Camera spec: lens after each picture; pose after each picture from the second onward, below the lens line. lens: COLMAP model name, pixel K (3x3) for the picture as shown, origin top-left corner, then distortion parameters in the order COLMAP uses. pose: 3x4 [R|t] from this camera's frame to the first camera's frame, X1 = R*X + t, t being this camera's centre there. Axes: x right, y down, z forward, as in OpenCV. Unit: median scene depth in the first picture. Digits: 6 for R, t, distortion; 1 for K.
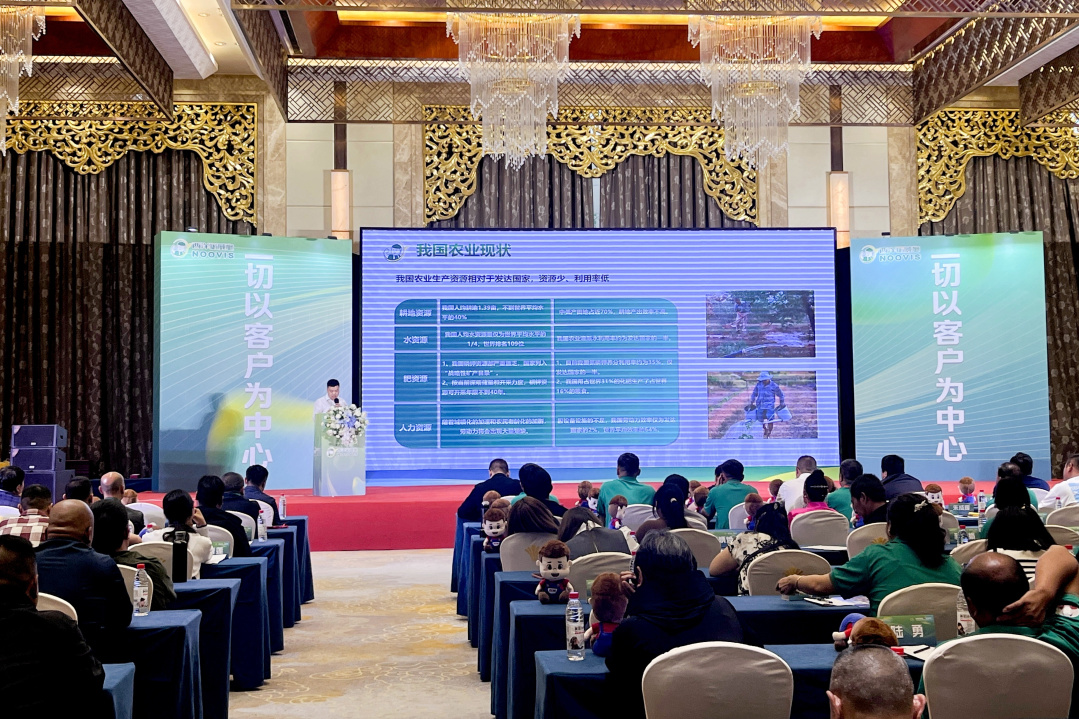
lens RADIAL K [[1199.6, 0, 539.5], [0, 1199.6, 359.5], [0, 0, 1]] dist [0.021365, -0.007286]
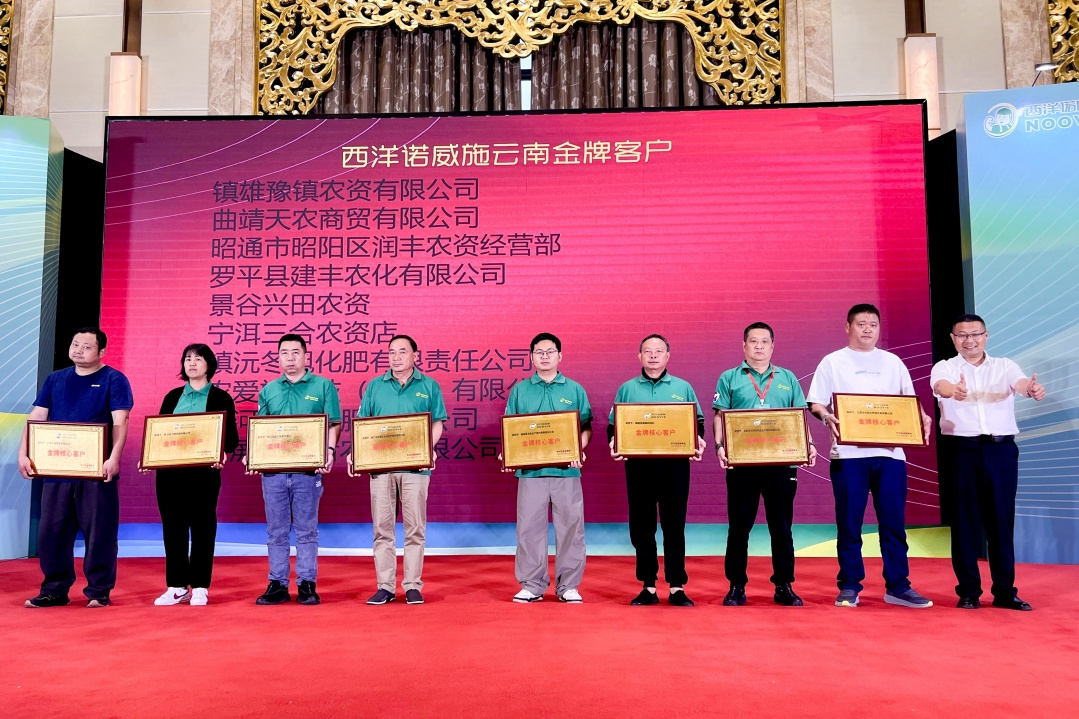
lens RADIAL K [[865.5, 0, 539.5], [0, 865.5, 359.5], [0, 0, 1]] dist [0.042789, -0.061092]
pose [[0.994489, -0.007456, -0.104572, 0.102054], [0.002636, 0.998931, -0.046156, 0.029086], [0.104804, 0.045626, 0.993446, 0.546600]]
